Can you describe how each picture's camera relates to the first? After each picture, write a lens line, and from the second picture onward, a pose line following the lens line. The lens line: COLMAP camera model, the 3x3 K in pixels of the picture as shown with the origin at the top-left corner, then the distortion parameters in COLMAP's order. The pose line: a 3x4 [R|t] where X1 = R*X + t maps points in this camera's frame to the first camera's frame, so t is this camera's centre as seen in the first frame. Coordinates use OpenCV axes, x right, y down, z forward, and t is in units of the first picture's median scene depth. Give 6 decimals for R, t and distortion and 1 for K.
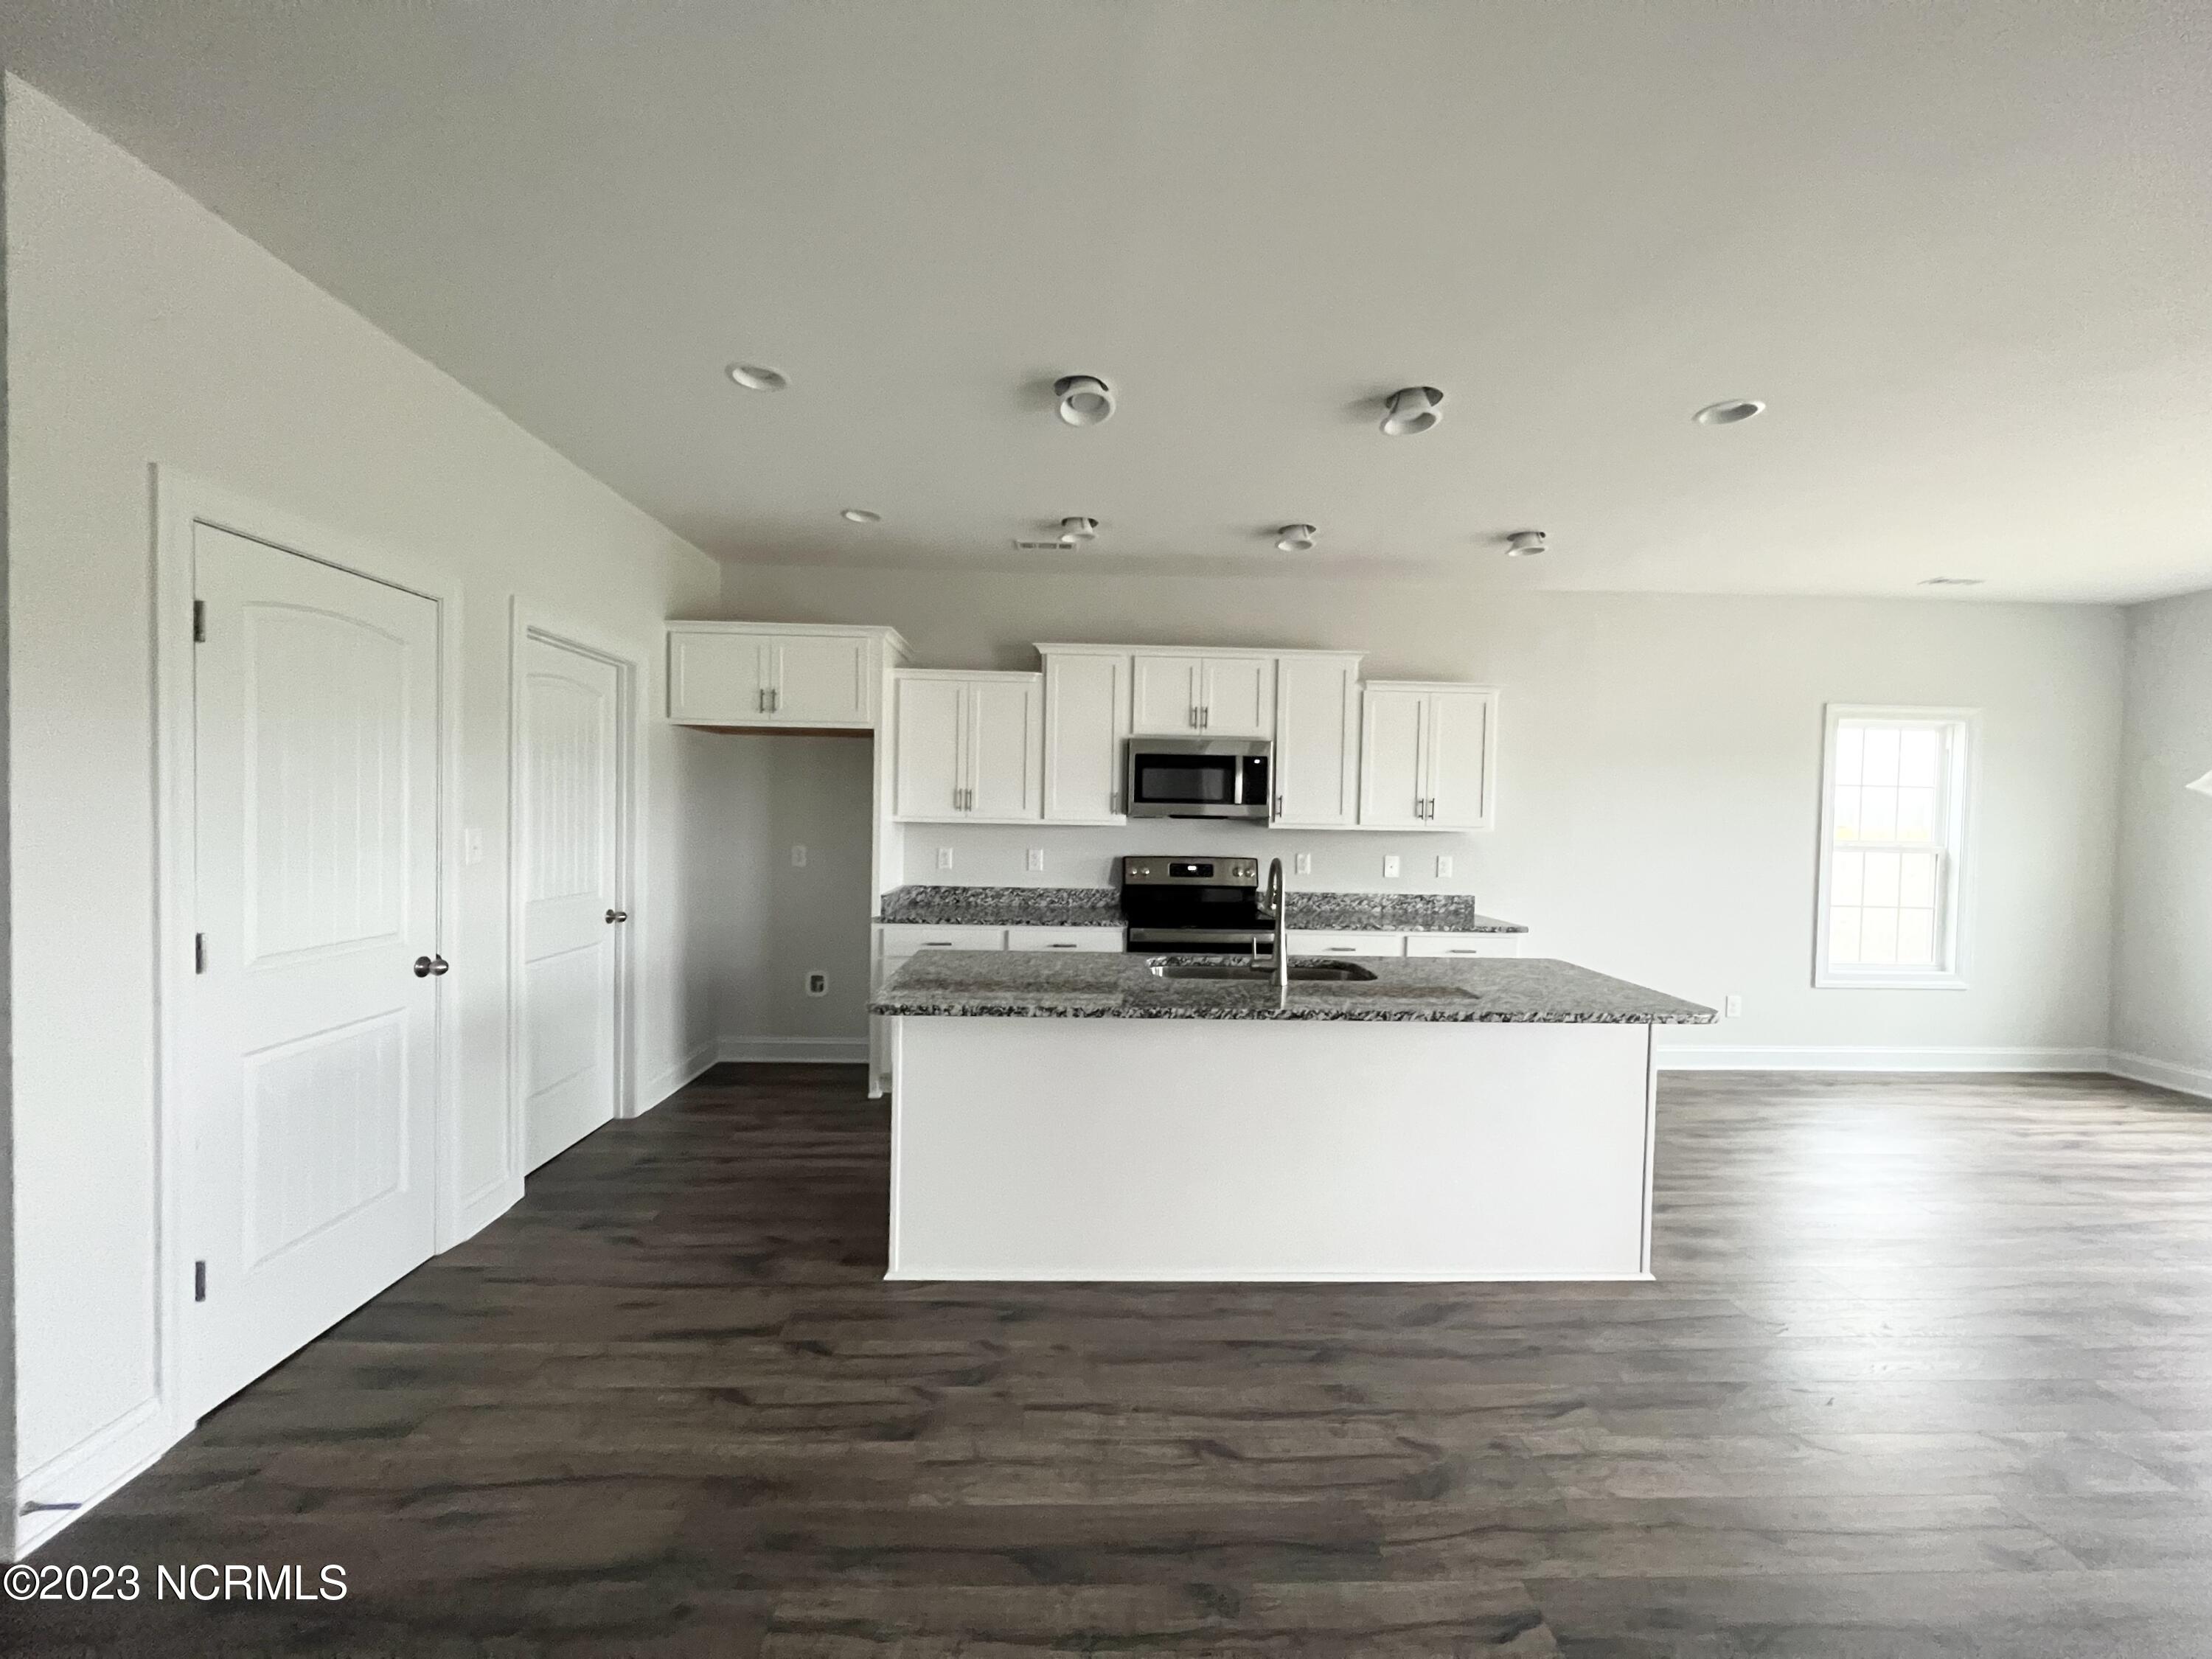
lens RADIAL K [[870.2, 0, 1106.4], [0, 870.2, 860.3], [0, 0, 1]] dist [-0.008473, -0.000075]
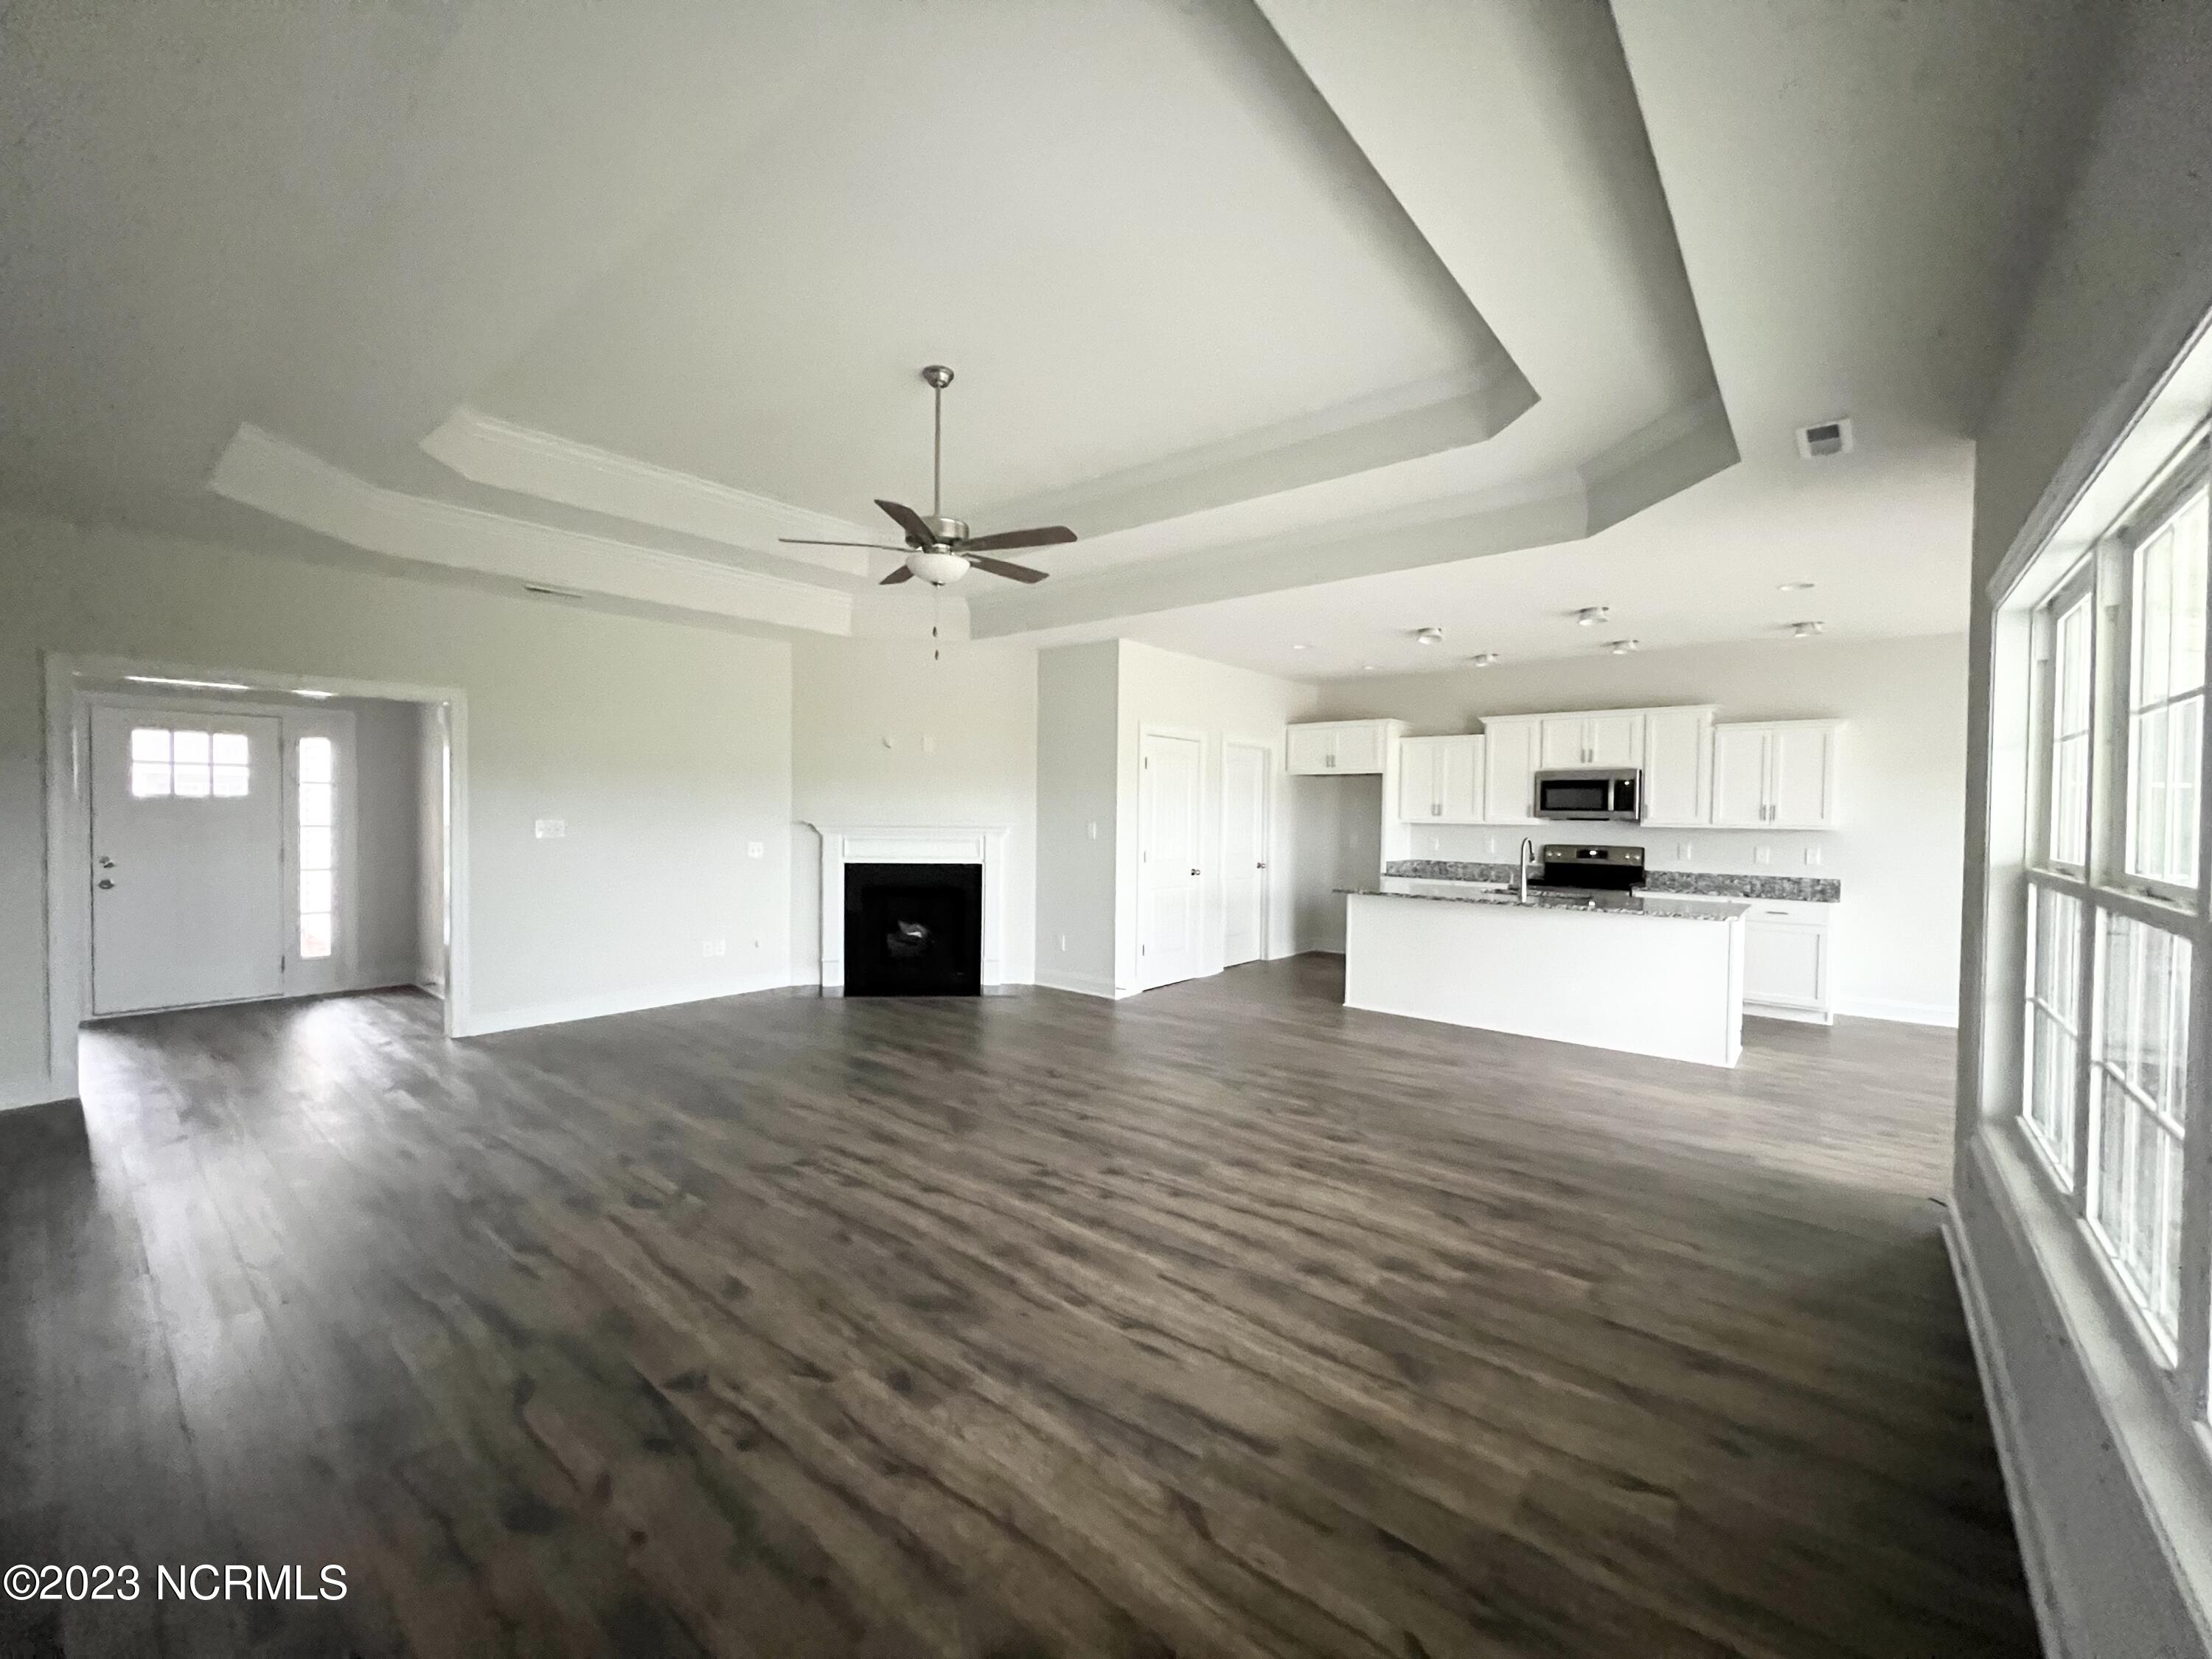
lens RADIAL K [[886.6, 0, 1114.4], [0, 886.6, 833.9], [0, 0, 1]] dist [-0.006336, -0.000073]
pose [[0.761338, 0.006735, -0.648320, 0.493475], [-0.036509, 0.998805, -0.032499, 0.060176], [0.647327, 0.048412, 0.760674, -0.770461]]
